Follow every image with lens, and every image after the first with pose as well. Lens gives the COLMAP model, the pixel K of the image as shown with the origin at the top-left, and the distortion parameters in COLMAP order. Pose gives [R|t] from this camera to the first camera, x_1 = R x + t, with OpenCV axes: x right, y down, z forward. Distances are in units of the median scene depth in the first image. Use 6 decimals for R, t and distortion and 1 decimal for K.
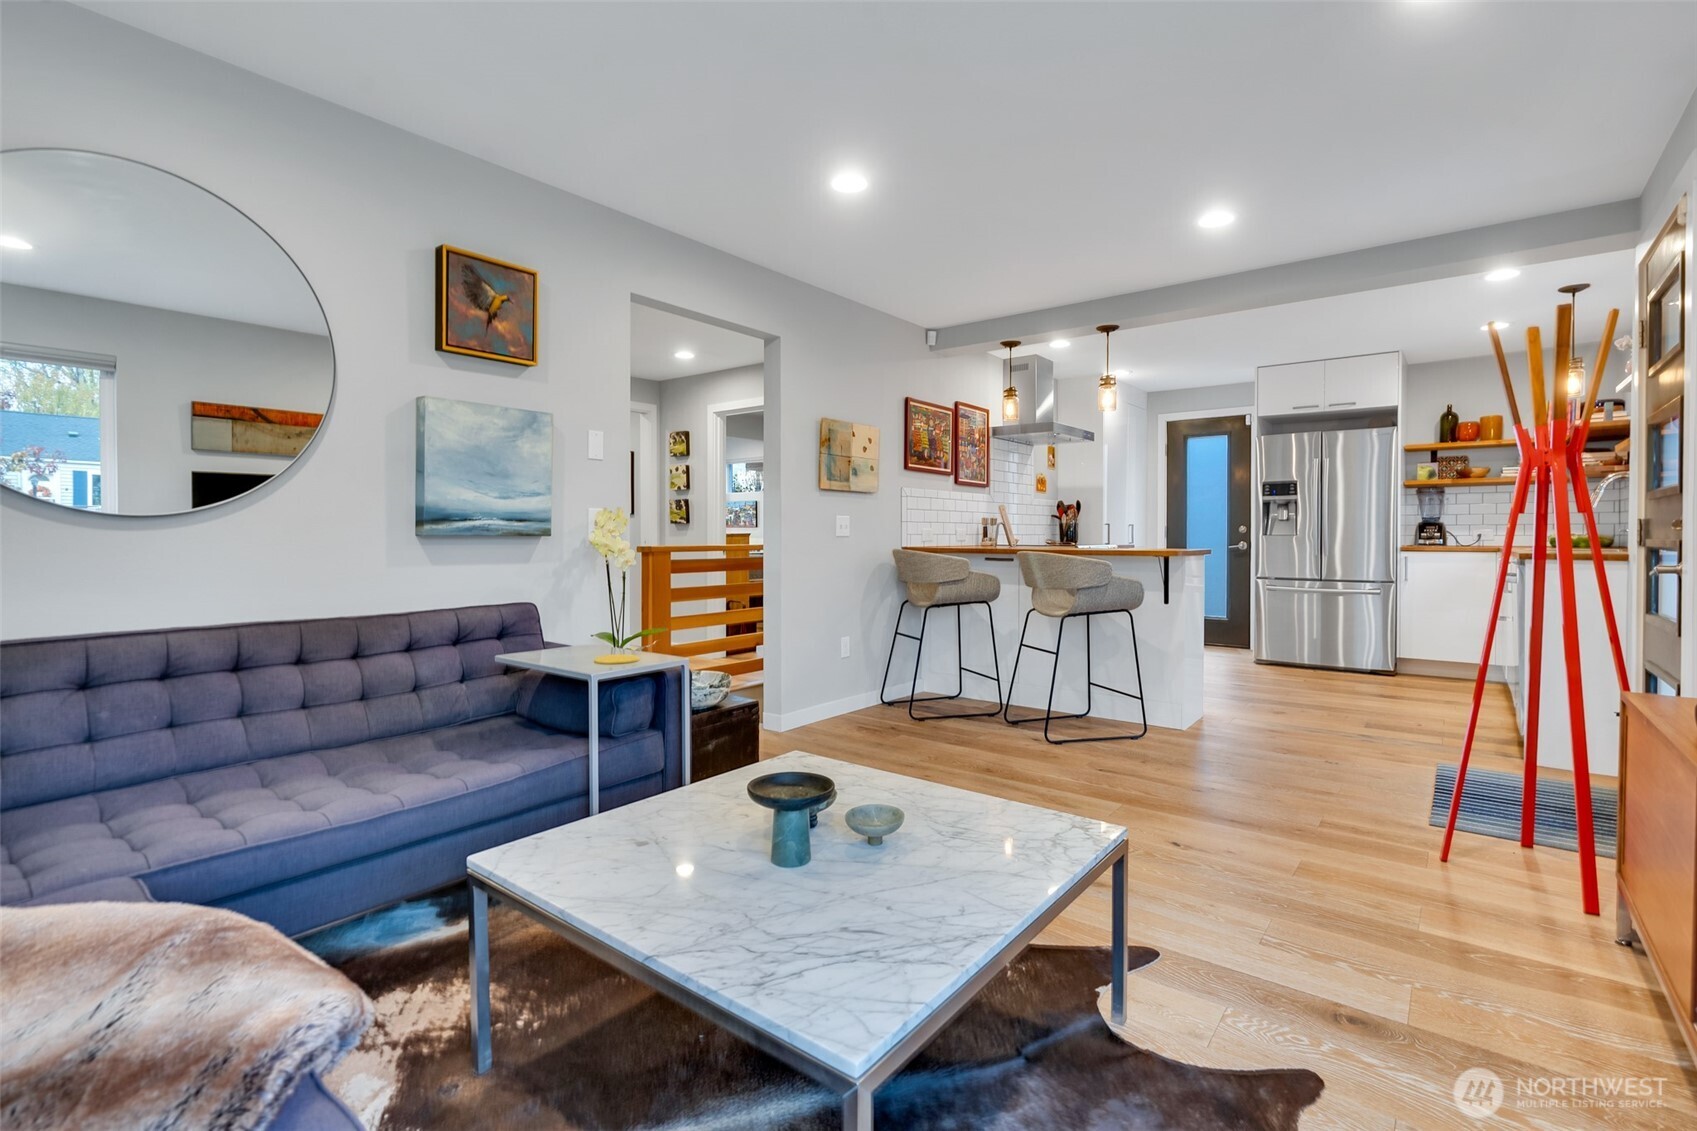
lens RADIAL K [[777.6, 0, 849.1], [0, 777.6, 542.0], [0, 0, 1]] dist [-0.009448, 0.003891]
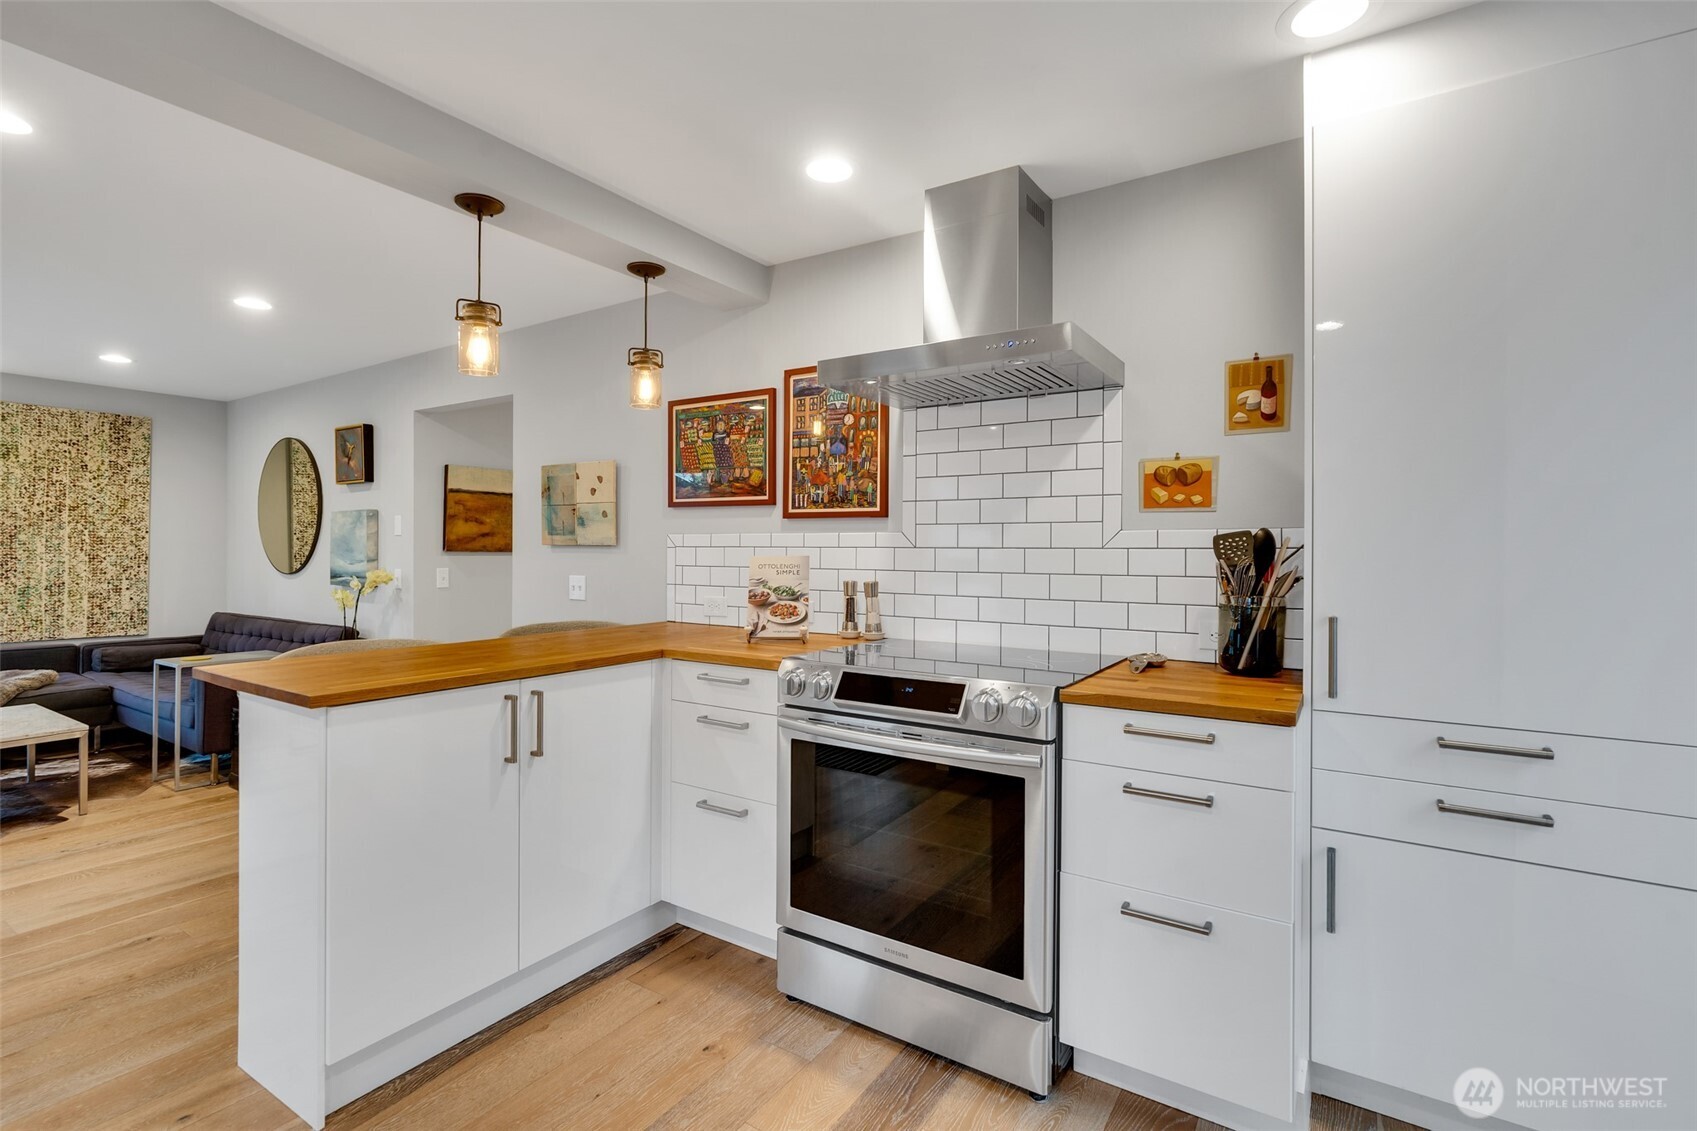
lens RADIAL K [[784.3, 0, 842.8], [0, 784.3, 548.8], [0, 0, 1]] dist [-0.005688, 0.000755]
pose [[0.085954, -0.001932, -0.996297, 0.657771], [-0.015235, 0.999879, -0.003253, -0.048978], [0.996183, 0.015458, 0.085914, 0.933038]]
